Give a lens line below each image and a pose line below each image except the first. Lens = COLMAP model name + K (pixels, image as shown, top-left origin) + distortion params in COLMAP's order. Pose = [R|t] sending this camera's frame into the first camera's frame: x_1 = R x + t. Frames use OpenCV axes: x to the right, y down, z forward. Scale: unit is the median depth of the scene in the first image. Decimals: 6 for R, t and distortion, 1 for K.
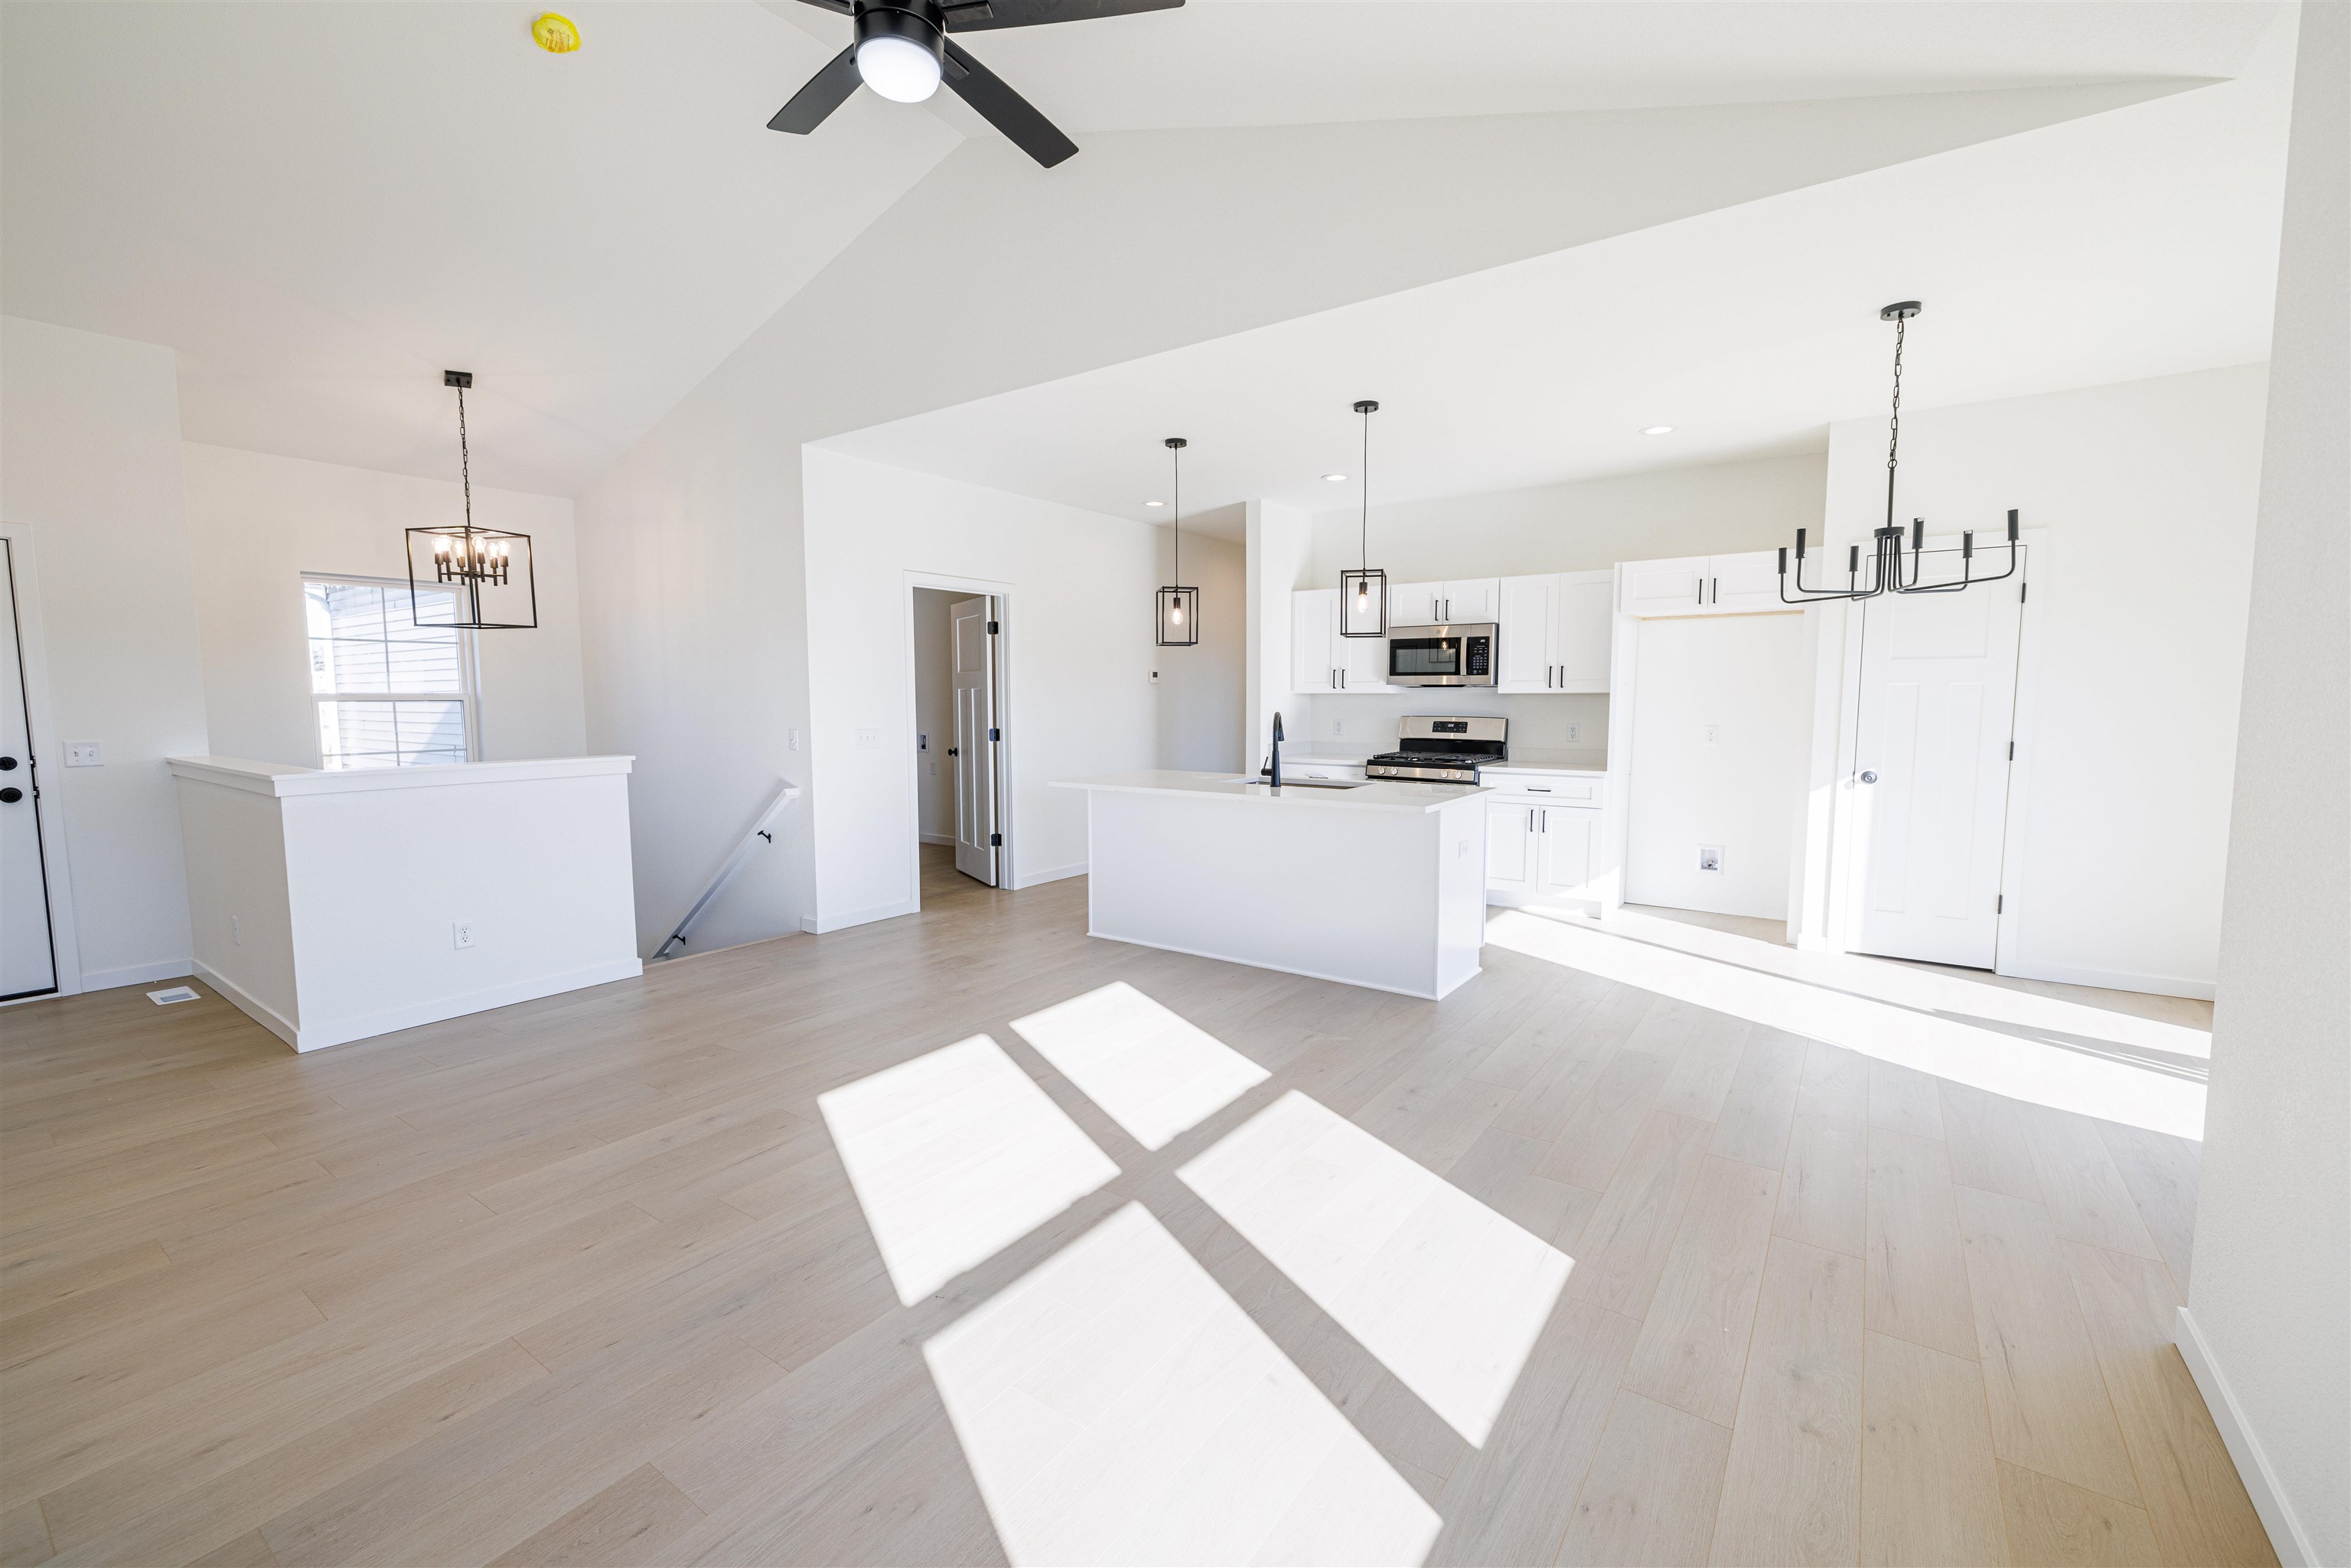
lens RADIAL K [[988.6, 0, 1167.7], [0, 988.6, 785.2], [0, 0, 1]] dist [0.002832, 0.001215]
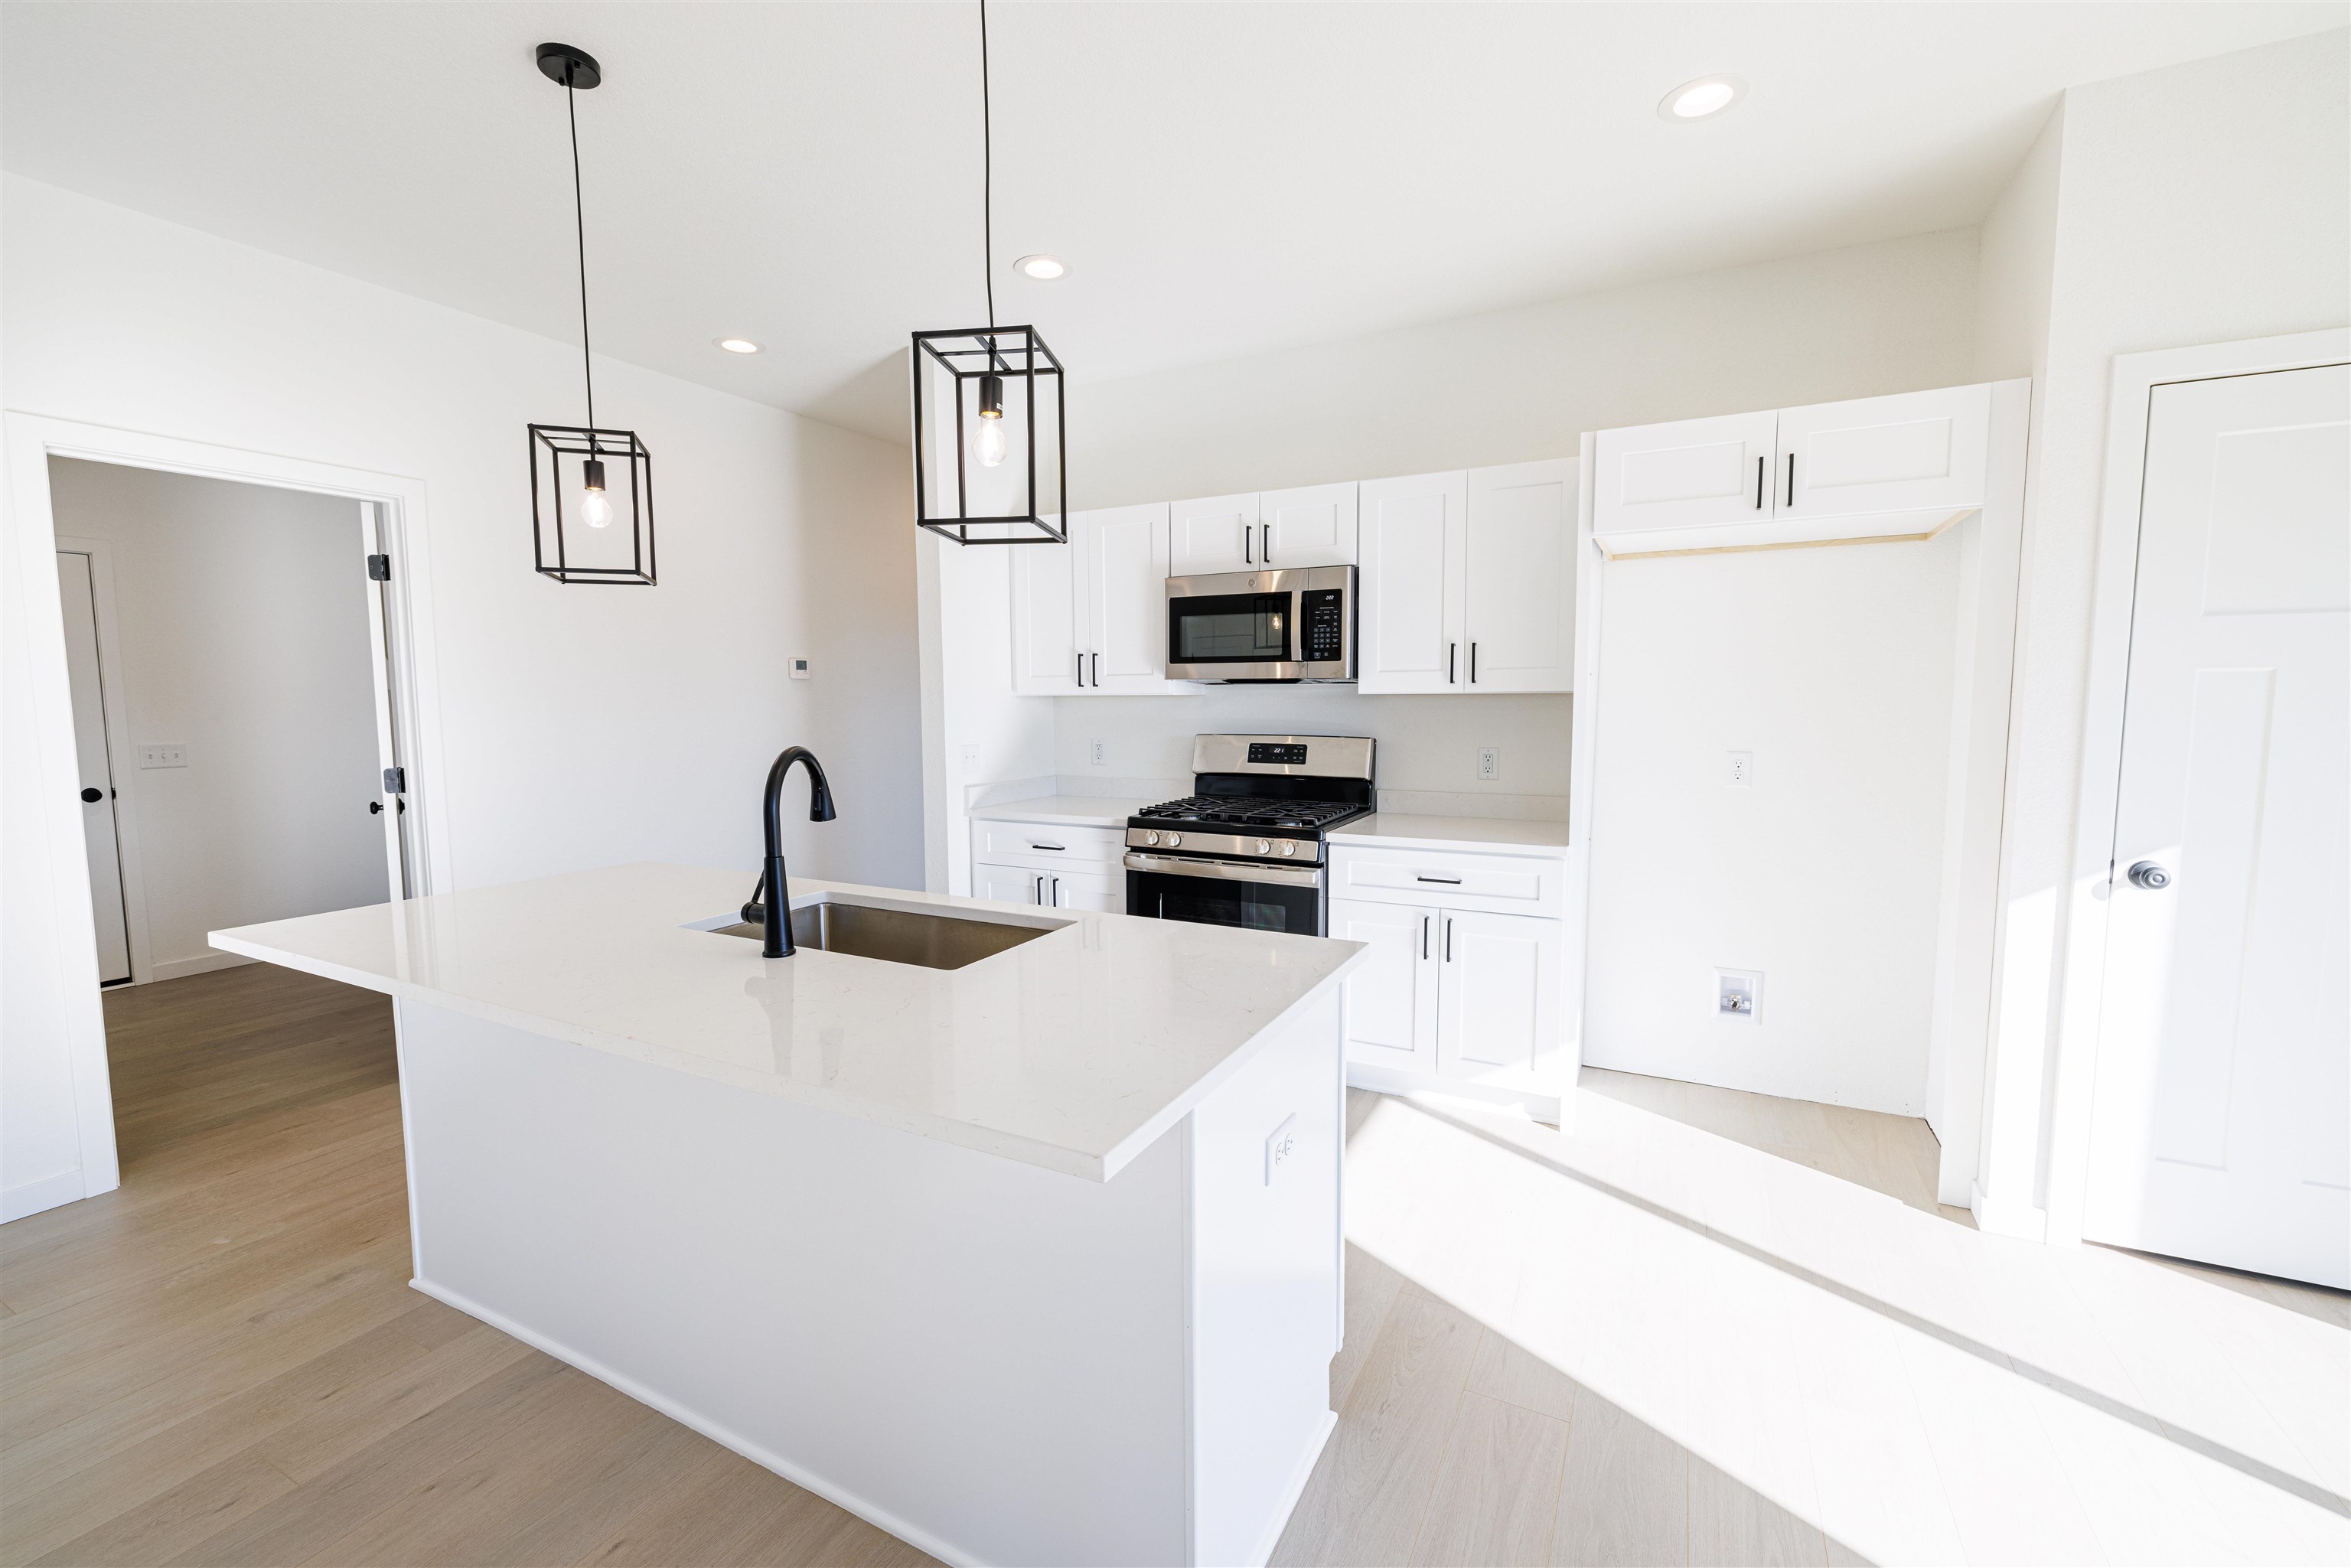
lens RADIAL K [[988.6, 0, 1176.7], [0, 988.6, 785.9], [0, 0, 1]] dist [0.002832, 0.001215]
pose [[0.989274, -0.018179, 0.144938, 0.163905], [0.018325, 0.999832, 0.000326, -0.046976], [-0.144919, 0.002333, 0.989441, 0.503590]]
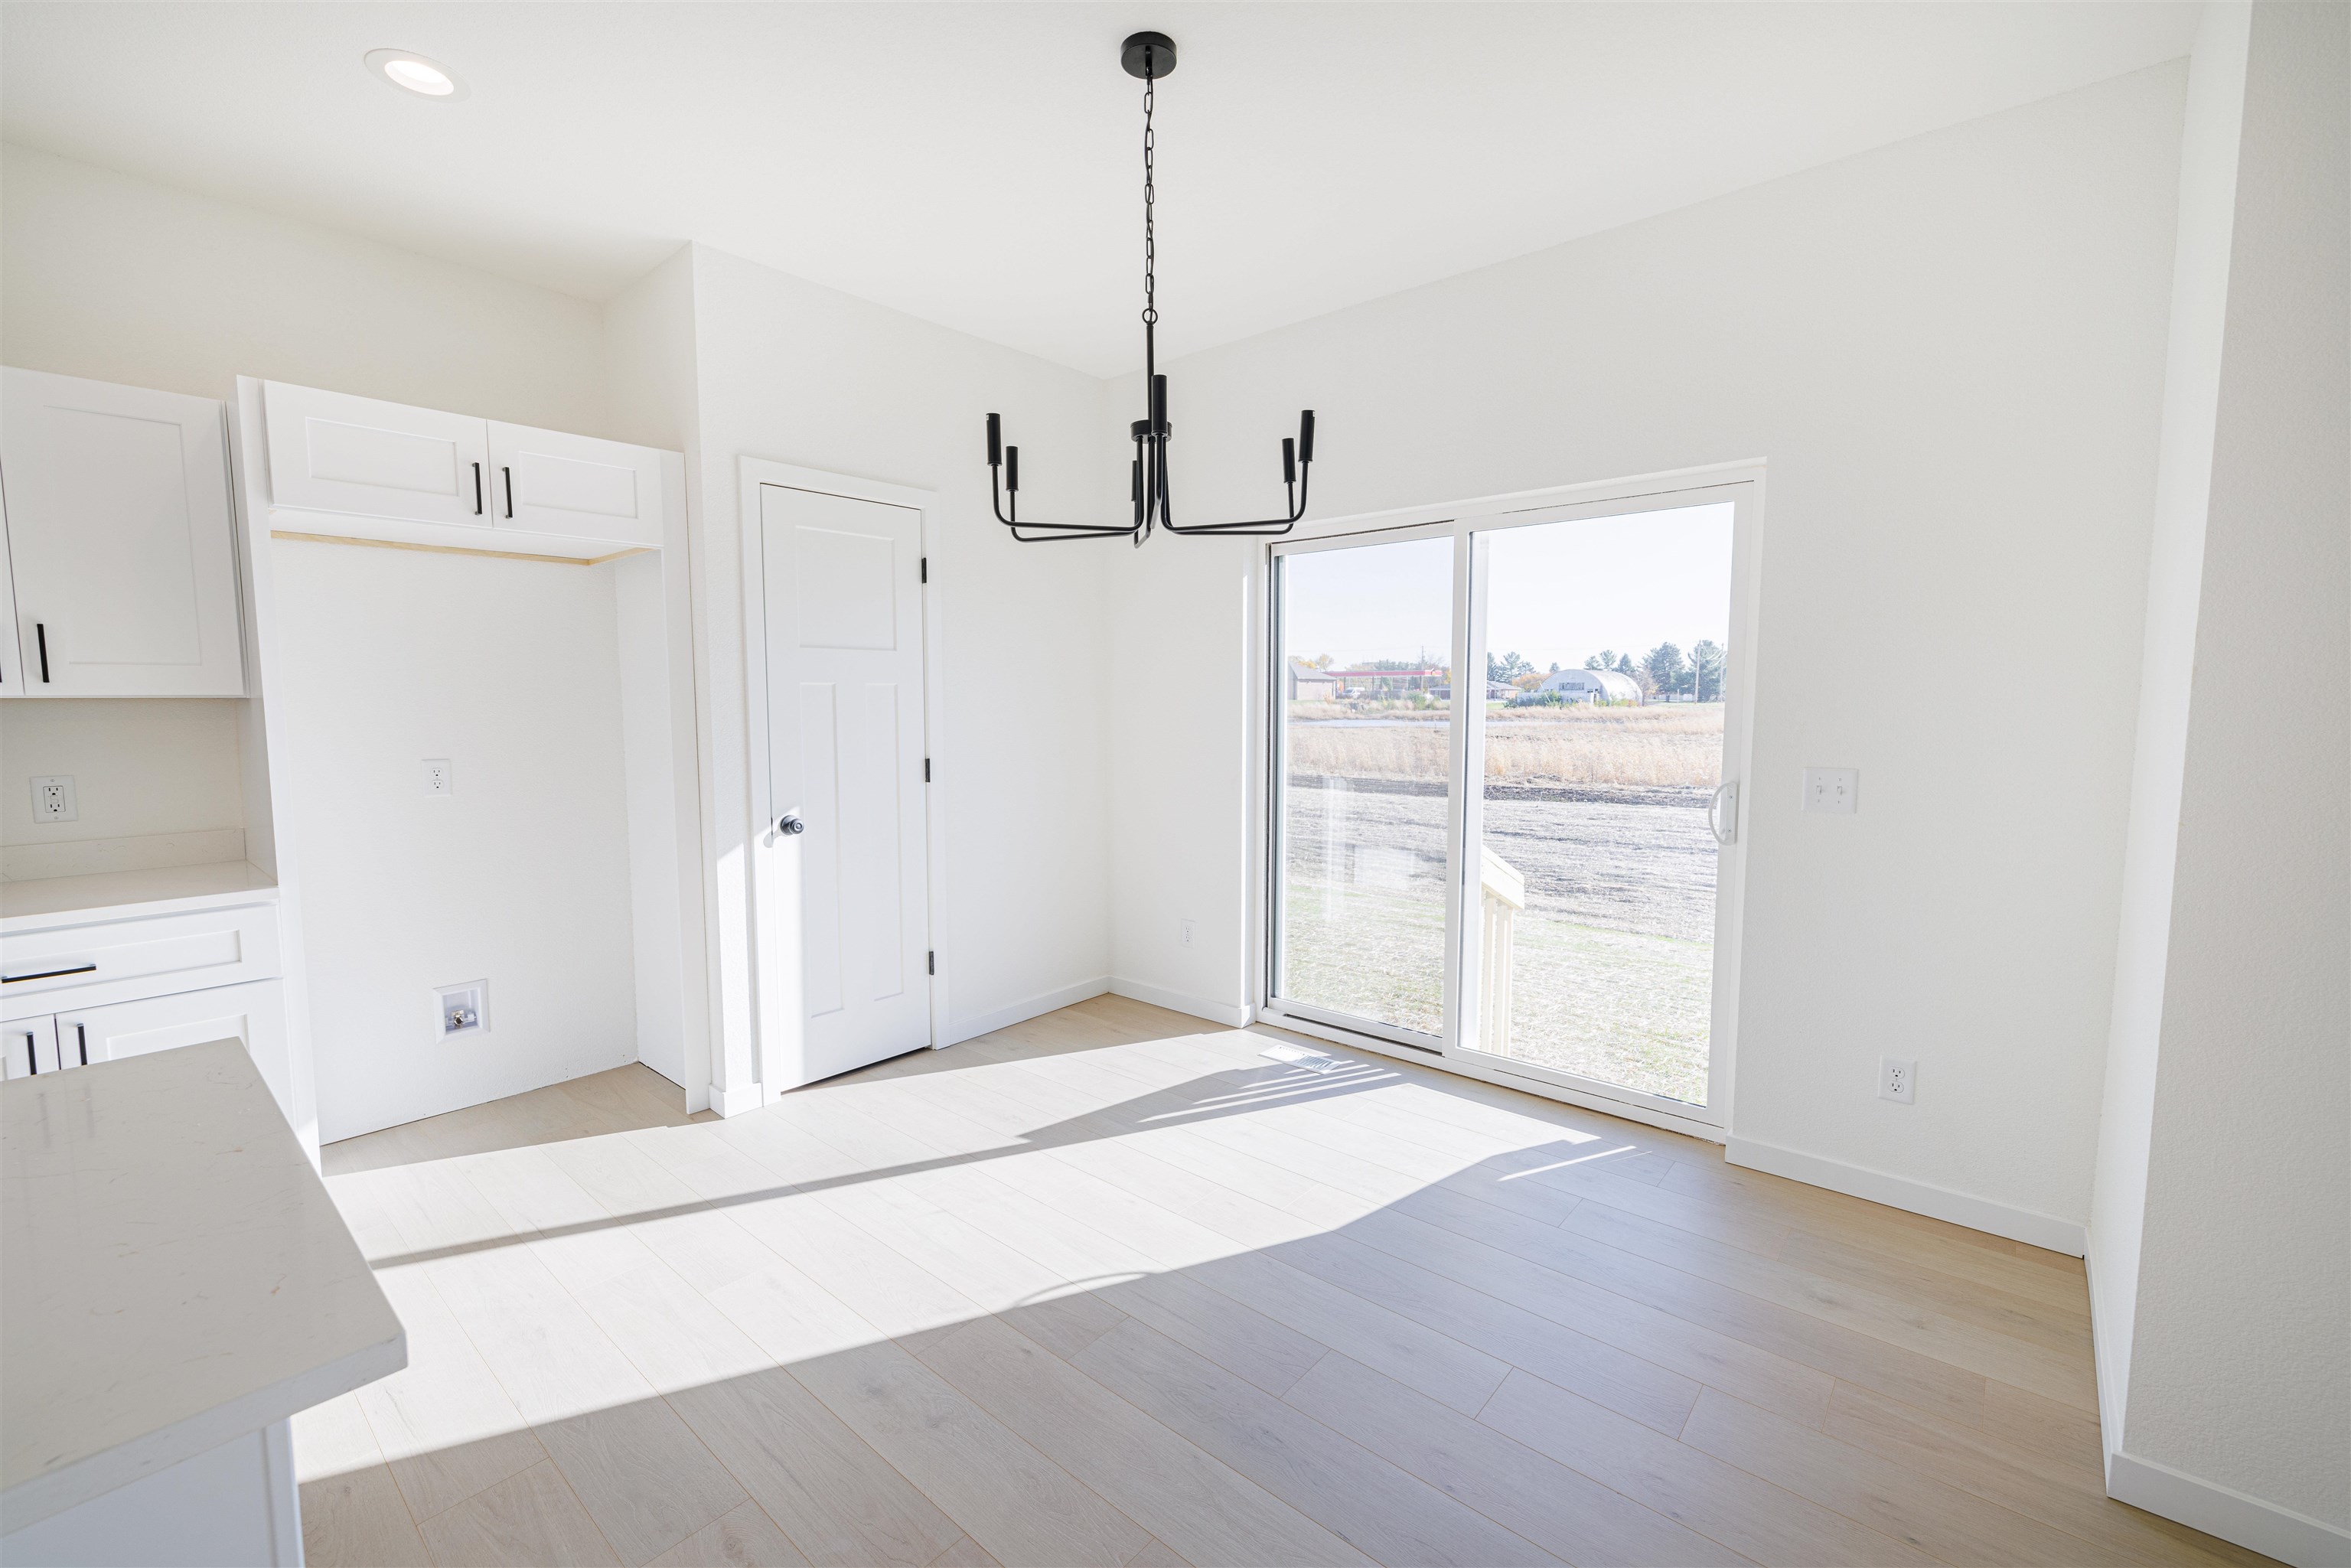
lens RADIAL K [[988.6, 0, 1160.3], [0, 988.6, 781.6], [0, 0, 1]] dist [0.002832, 0.001215]
pose [[0.095137, -0.085416, 0.991793, 0.067754], [0.094160, 0.992617, 0.076455, -0.052222], [-0.991001, 0.086113, 0.102477, 0.565025]]
